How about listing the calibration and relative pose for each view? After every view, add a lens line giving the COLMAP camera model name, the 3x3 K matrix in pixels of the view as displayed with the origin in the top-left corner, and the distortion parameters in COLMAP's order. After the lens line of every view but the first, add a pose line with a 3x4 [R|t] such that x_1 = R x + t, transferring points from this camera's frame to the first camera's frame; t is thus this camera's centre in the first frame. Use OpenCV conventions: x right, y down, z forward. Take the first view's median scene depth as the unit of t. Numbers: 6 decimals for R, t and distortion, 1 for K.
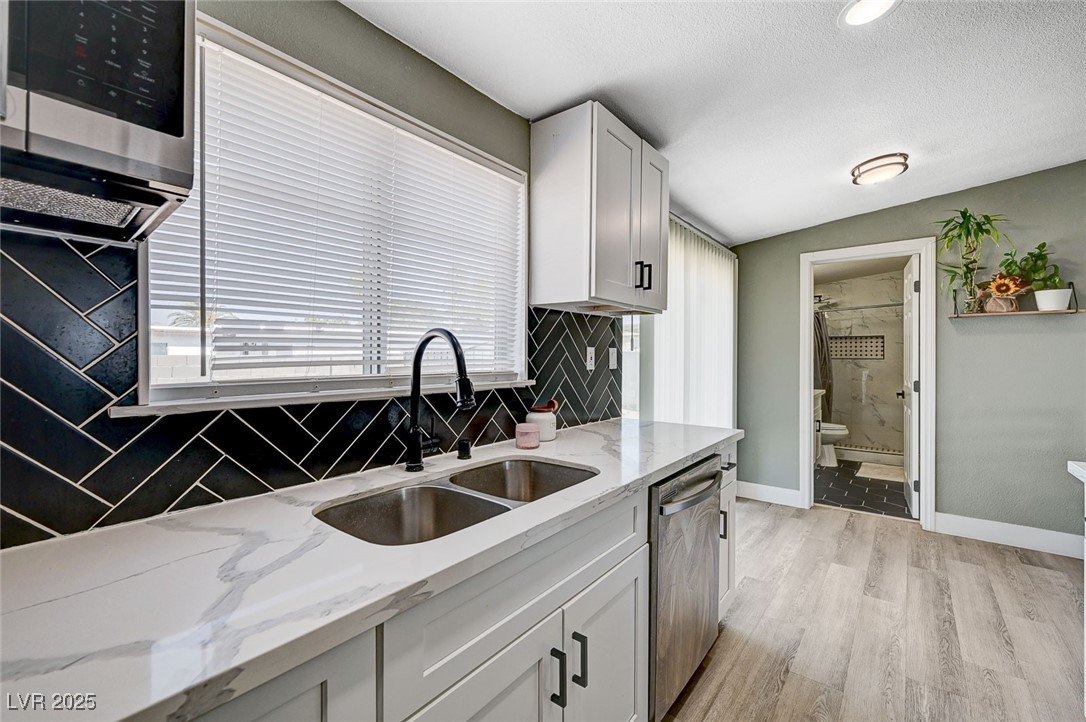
lens RADIAL K [[450.7, 0, 543.0], [0, 450.7, 361.0], [0, 0, 1]] dist [-0.001200, 0.000000]
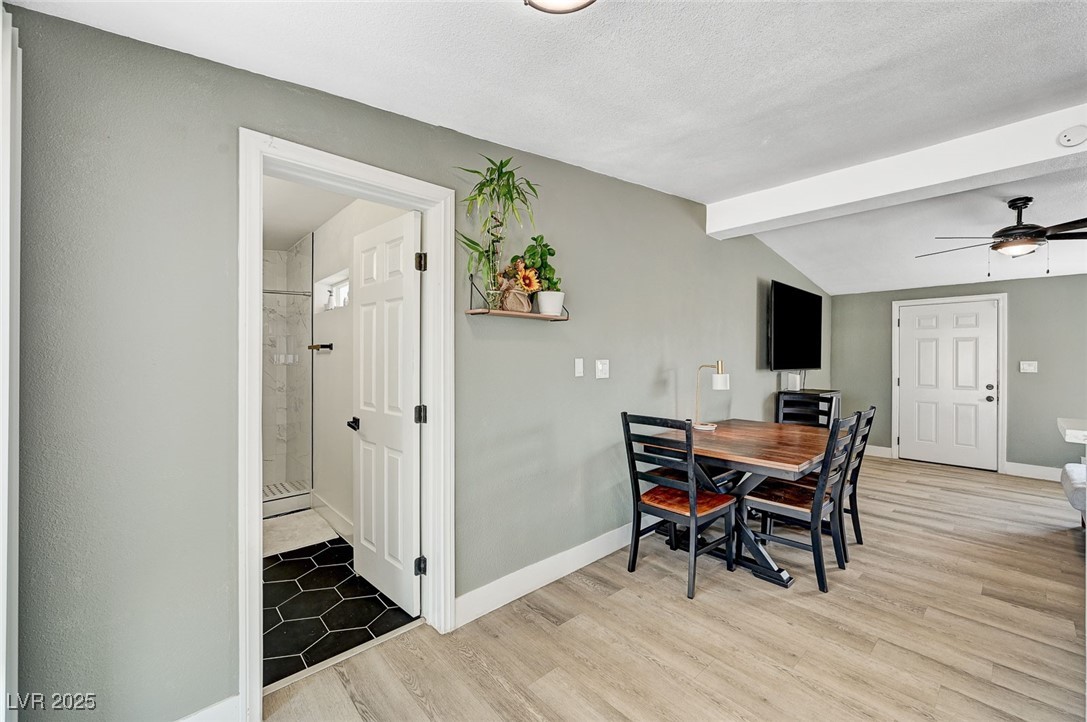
lens RADIAL K [[436.6, 0, 544.4], [0, 436.6, 356.6], [0, 0, 1]] dist [-0.000288, 0.000353]
pose [[0.151818, -0.000297, 0.988408, 0.353471], [0.002833, 0.999996, -0.000135, -0.039858], [-0.988404, 0.002820, 0.151819, 1.100658]]
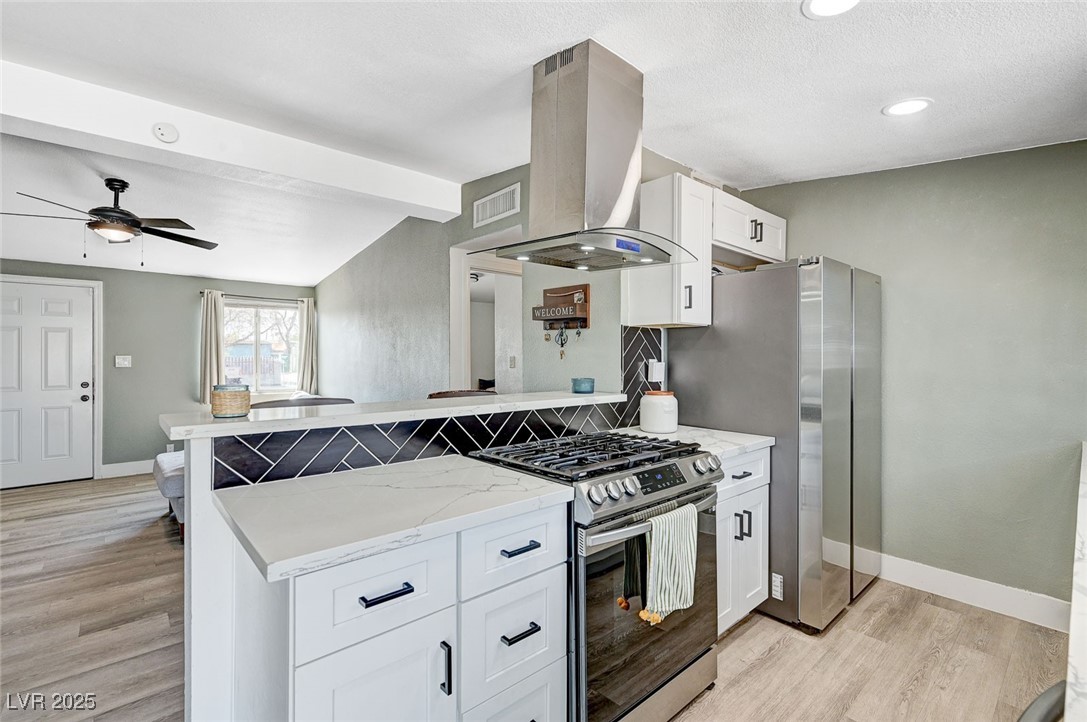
lens RADIAL K [[491.1, 0, 547.4], [0, 491.1, 354.4], [0, 0, 1]] dist [0.000447, -0.000454]
pose [[-0.985652, -0.002907, 0.168765, 0.469698], [-0.001697, 0.999972, 0.007312, -0.036996], [-0.168782, 0.006921, -0.985629, 1.024119]]
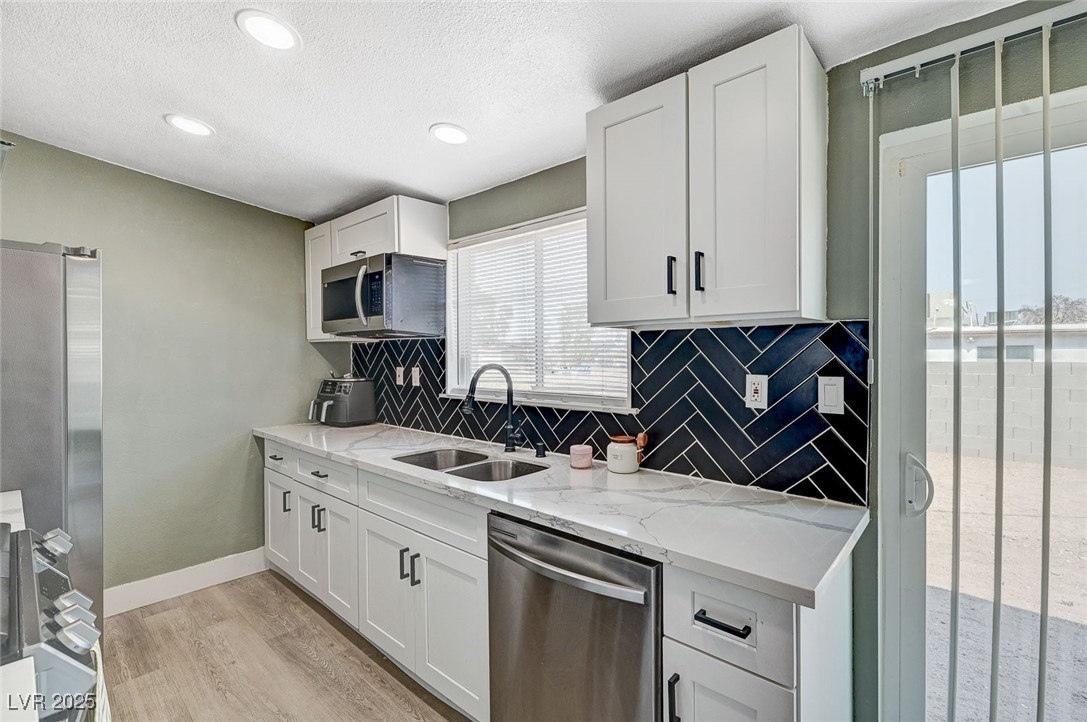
lens RADIAL K [[474.1, 0, 556.2], [0, 474.1, 360.6], [0, 0, 1]] dist [-0.000730, -0.000211]
pose [[-0.044659, 0.007875, -0.998971, 0.837547], [-0.005088, 0.999954, 0.008110, -0.056920], [0.998989, 0.005445, -0.044617, 0.740912]]
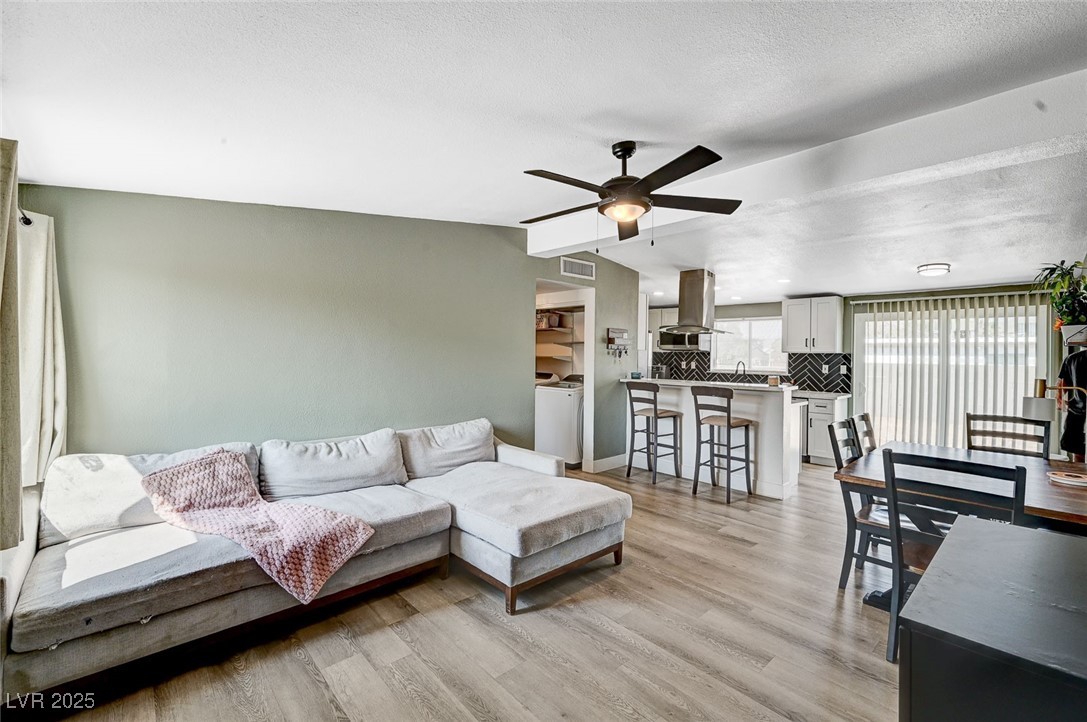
lens RADIAL K [[461.2, 0, 551.0], [0, 461.2, 354.5], [0, 0, 1]] dist [0.000325, 0.000007]
pose [[-0.137469, -0.003151, -0.990501, 3.240321], [-0.022906, 0.999738, -0.000001, -0.057759], [0.990241, 0.022688, -0.137505, -0.308765]]
